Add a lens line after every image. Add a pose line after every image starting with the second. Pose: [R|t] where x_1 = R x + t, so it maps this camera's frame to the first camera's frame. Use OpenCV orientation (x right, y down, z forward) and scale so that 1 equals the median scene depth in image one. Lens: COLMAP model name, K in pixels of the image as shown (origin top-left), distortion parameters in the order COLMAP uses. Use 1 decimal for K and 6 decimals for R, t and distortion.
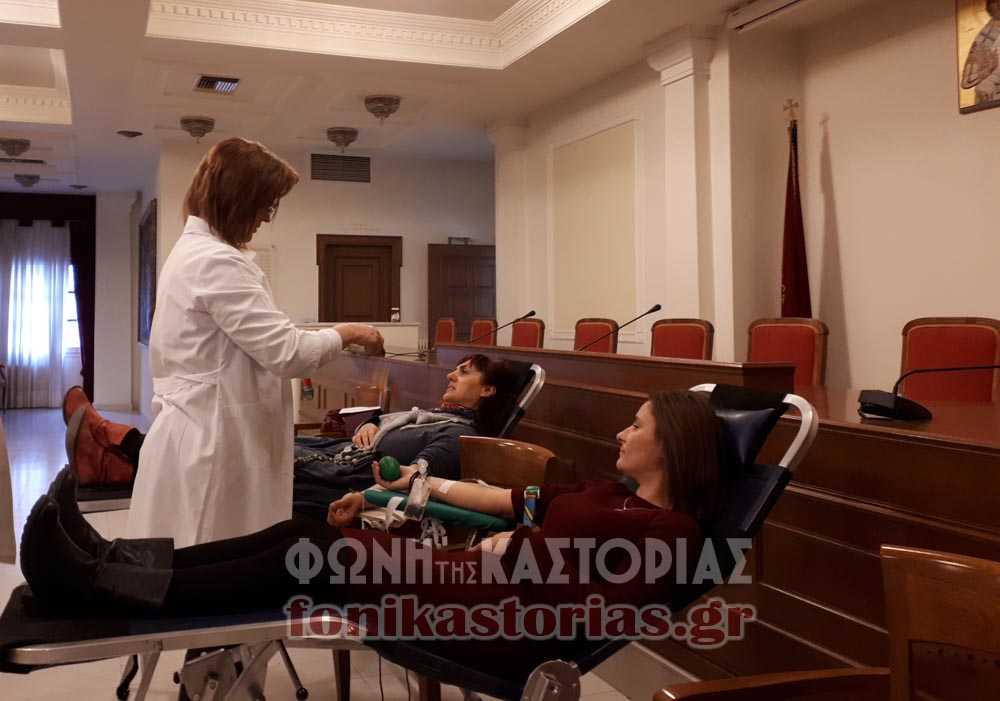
lens RADIAL K [[977.9, 0, 457.6], [0, 977.9, 261.5], [0, 0, 1]] dist [0.087371, 0.000000]
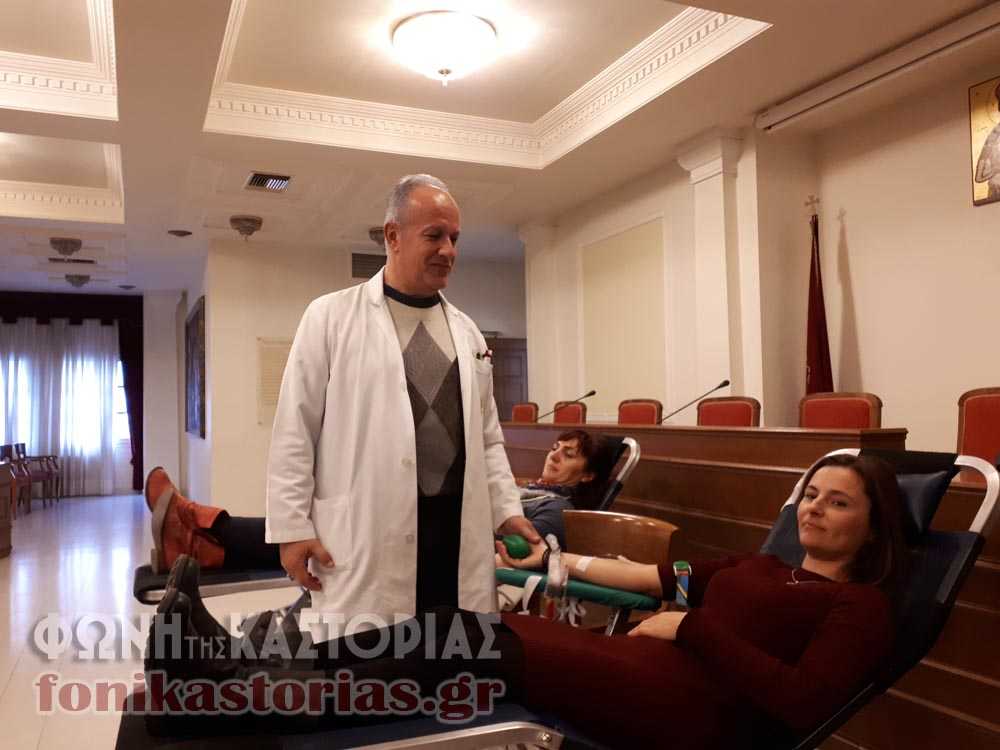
lens RADIAL K [[824.3, 0, 502.7], [0, 824.3, 373.8], [0, 0, 1]] dist [0.049405, -0.020887]
pose [[0.996735, -0.010897, 0.080002, -0.075839], [0.010270, 0.999913, 0.008240, 0.020549], [-0.080085, -0.007391, 0.996761, 0.112154]]
